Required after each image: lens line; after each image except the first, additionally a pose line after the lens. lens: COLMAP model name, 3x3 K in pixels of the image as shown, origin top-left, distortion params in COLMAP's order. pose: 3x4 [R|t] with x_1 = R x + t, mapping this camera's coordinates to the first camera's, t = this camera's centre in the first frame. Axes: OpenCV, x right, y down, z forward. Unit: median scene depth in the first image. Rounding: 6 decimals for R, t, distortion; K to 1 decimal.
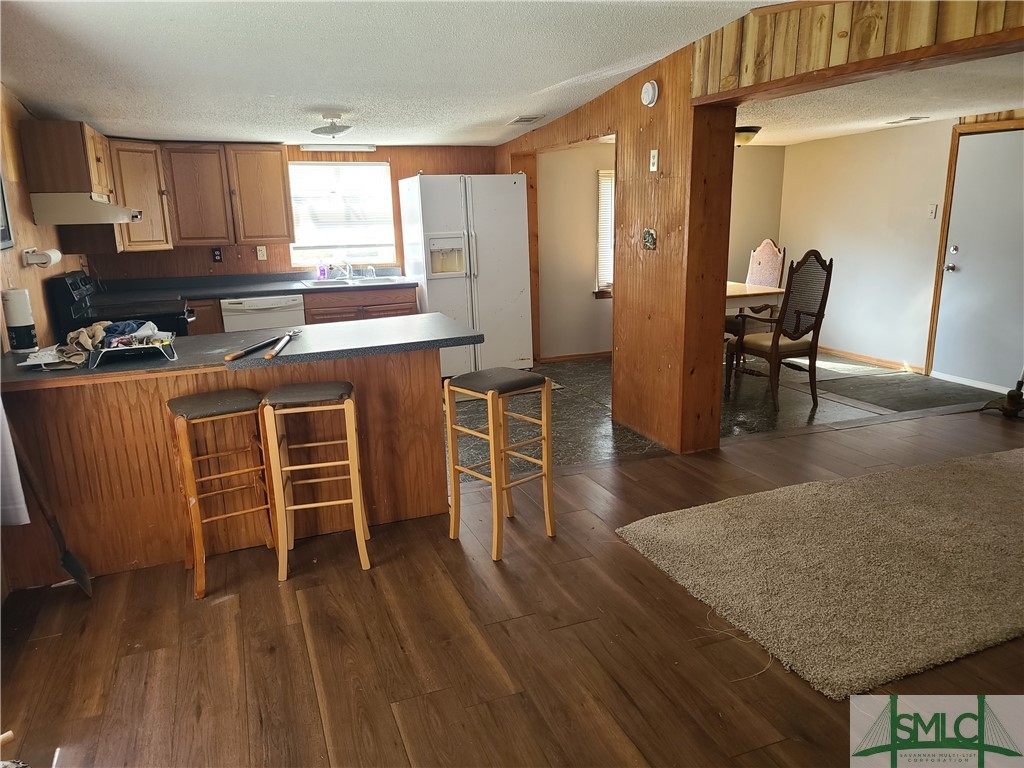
lens RADIAL K [[750.5, 0, 515.7], [0, 750.5, 387.5], [0, 0, 1]] dist [0.065404, -0.056804]
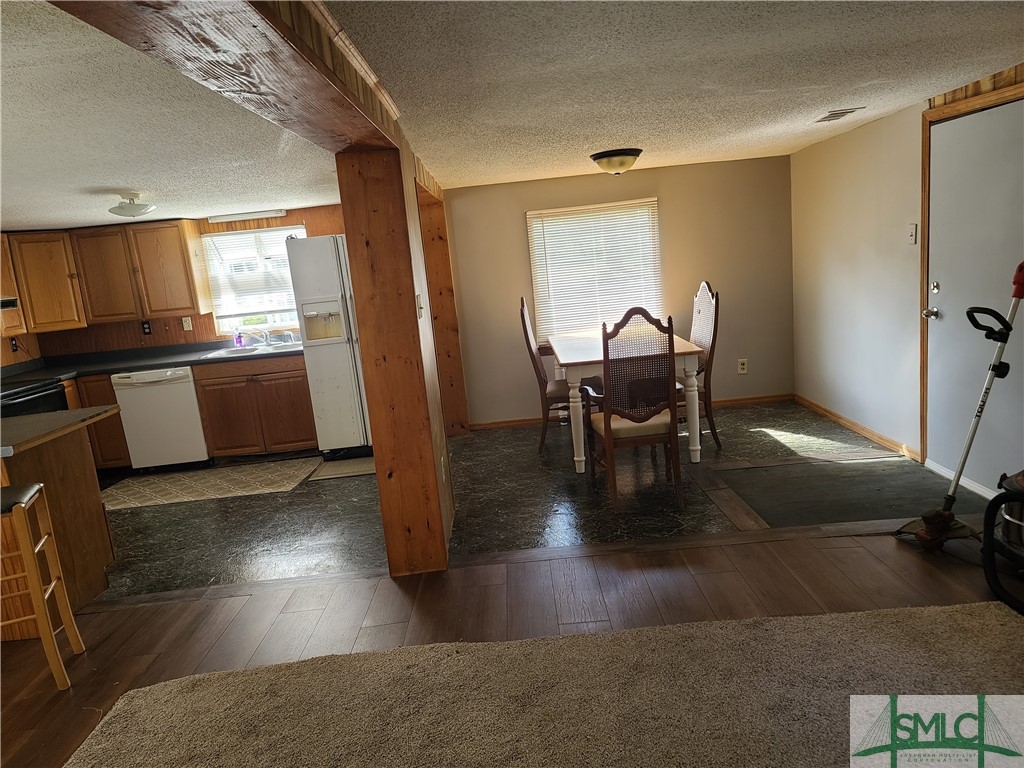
lens RADIAL K [[750.5, 0, 509.5], [0, 750.5, 386.2], [0, 0, 1]] dist [0.065404, -0.056804]
pose [[0.928782, -0.004563, -0.370599, 0.481319], [-0.007982, 0.999446, -0.032309, -0.067259], [0.370541, 0.032966, 0.928231, 0.222924]]
